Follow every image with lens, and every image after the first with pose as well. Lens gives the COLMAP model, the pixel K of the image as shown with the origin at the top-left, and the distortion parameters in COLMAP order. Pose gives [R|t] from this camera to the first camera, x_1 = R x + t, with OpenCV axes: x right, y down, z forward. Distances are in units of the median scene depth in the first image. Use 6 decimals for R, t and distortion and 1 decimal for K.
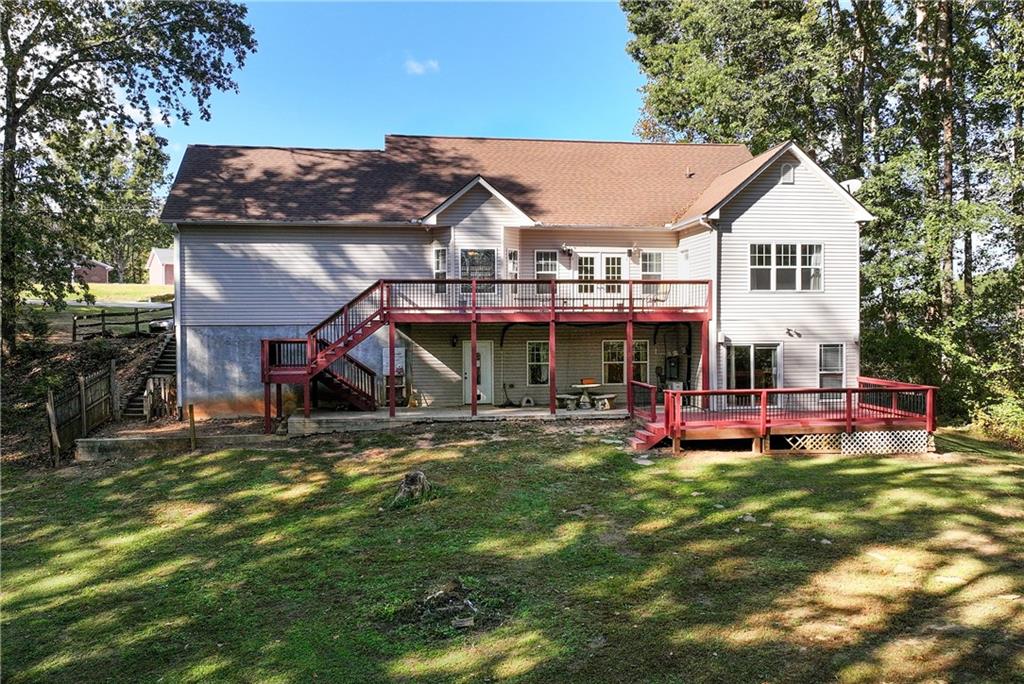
lens RADIAL K [[842.0, 0, 517.9], [0, 842.0, 334.6], [0, 0, 1]] dist [0.007582, -0.000088]
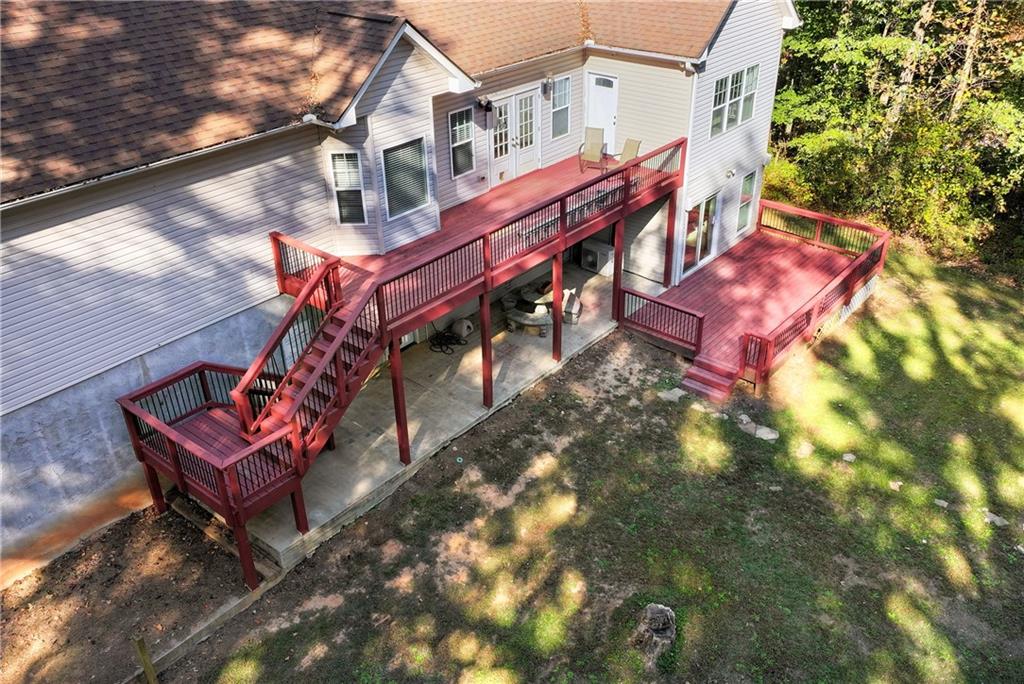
lens RADIAL K [[842.0, 0, 506.0], [0, 842.0, 345.0], [0, 0, 1]] dist [0.007582, -0.000088]
pose [[0.739541, -0.344472, 0.578289, -0.396672], [0.017635, 0.868748, 0.494940, -0.273531], [-0.672881, -0.355830, 0.648550, 0.499094]]
